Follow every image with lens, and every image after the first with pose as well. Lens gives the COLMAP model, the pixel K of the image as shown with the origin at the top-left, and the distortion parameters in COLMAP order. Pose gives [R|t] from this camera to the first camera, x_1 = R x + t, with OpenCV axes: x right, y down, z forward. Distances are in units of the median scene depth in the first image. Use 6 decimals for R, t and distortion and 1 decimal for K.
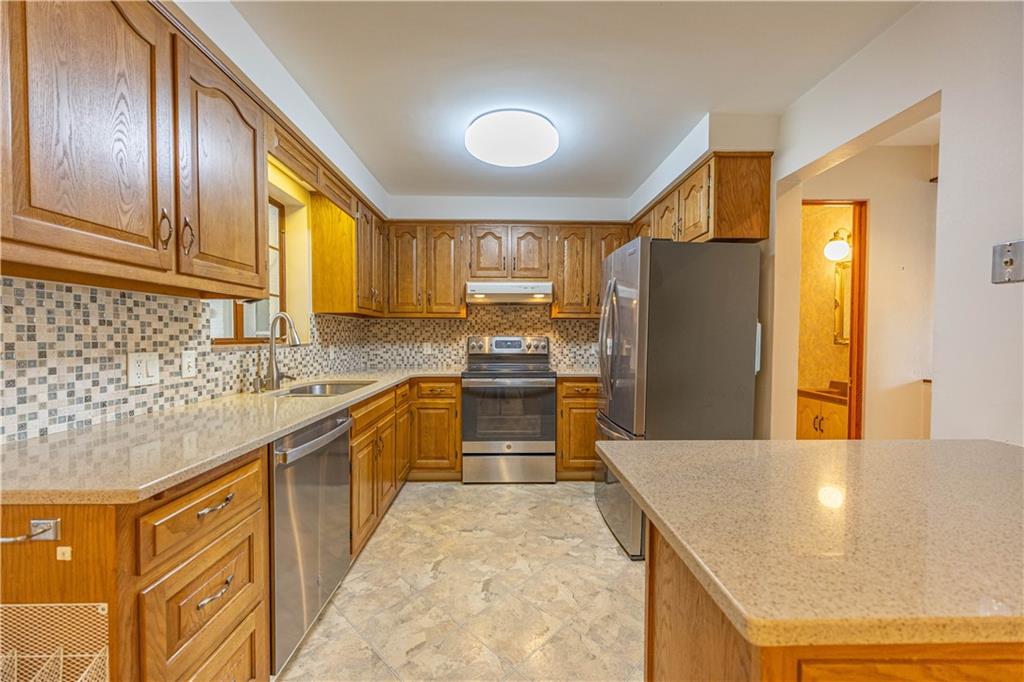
lens RADIAL K [[397.2, 0, 510.8], [0, 397.2, 345.1], [0, 0, 1]] dist [-0.001618, 0.000020]
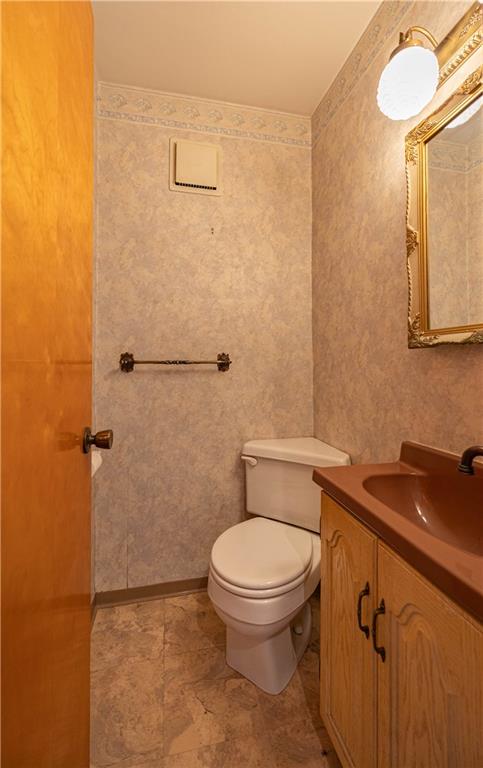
lens RADIAL K [[315.6, 0, 237.3], [0, 315.6, 357.7], [0, 0, 1]] dist [0.001906, 0.000049]
pose [[0.979804, -0.003814, 0.199924, 0.596463], [0.010921, 0.999346, -0.034459, 0.014941], [-0.199662, 0.035946, 0.979205, 0.740230]]
